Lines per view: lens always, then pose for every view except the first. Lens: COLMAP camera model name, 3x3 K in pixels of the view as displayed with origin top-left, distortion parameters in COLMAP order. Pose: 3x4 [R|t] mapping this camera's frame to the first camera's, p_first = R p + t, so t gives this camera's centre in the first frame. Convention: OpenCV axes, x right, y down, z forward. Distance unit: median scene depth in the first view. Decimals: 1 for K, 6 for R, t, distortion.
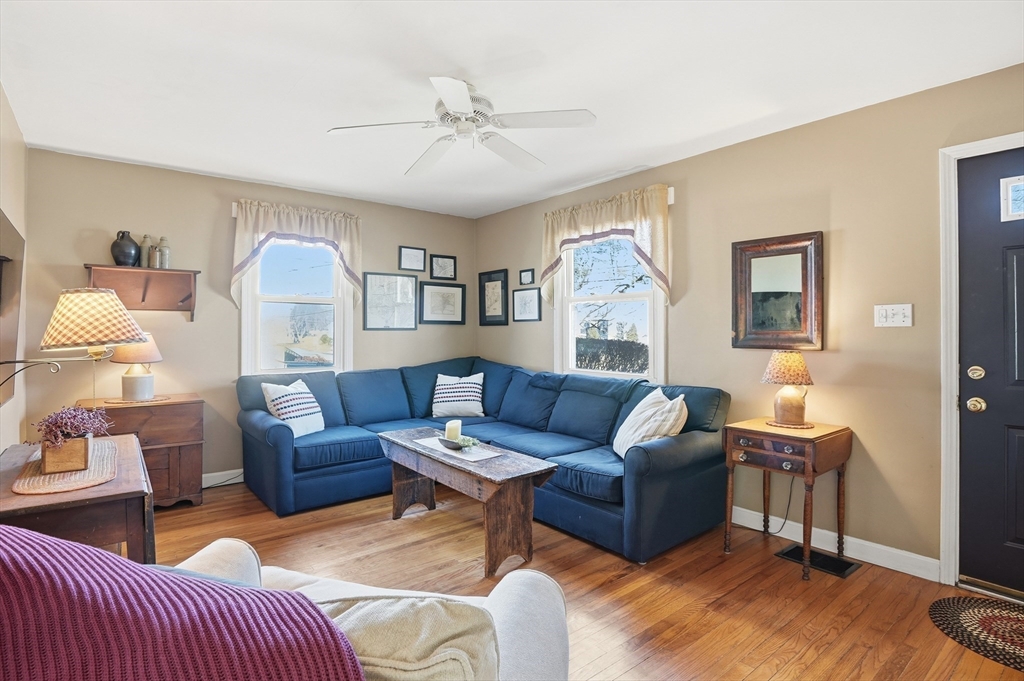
lens RADIAL K [[509.5, 0, 508.2], [0, 509.5, 340.6], [0, 0, 1]] dist [-0.024059, 0.000071]
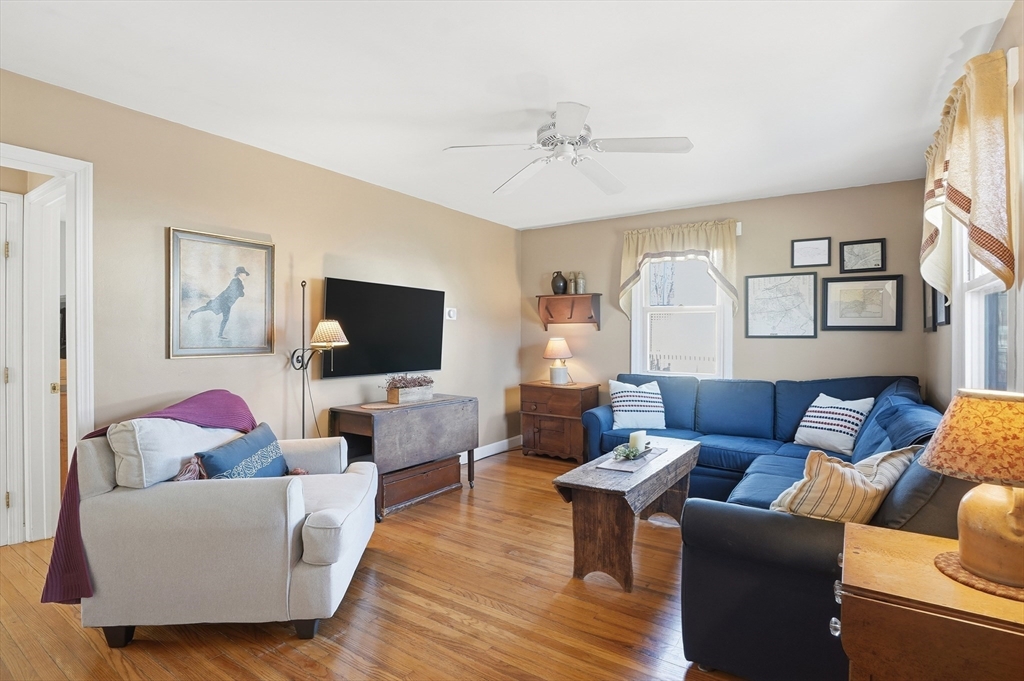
lens RADIAL K [[509.5, 0, 508.2], [0, 509.5, 340.6], [0, 0, 1]] dist [-0.024059, 0.000071]
pose [[0.296999, 0.008456, -0.954840, 0.517770], [-0.022981, 0.999734, 0.001705, -0.007157], [0.954601, 0.021437, 0.297115, 0.321544]]
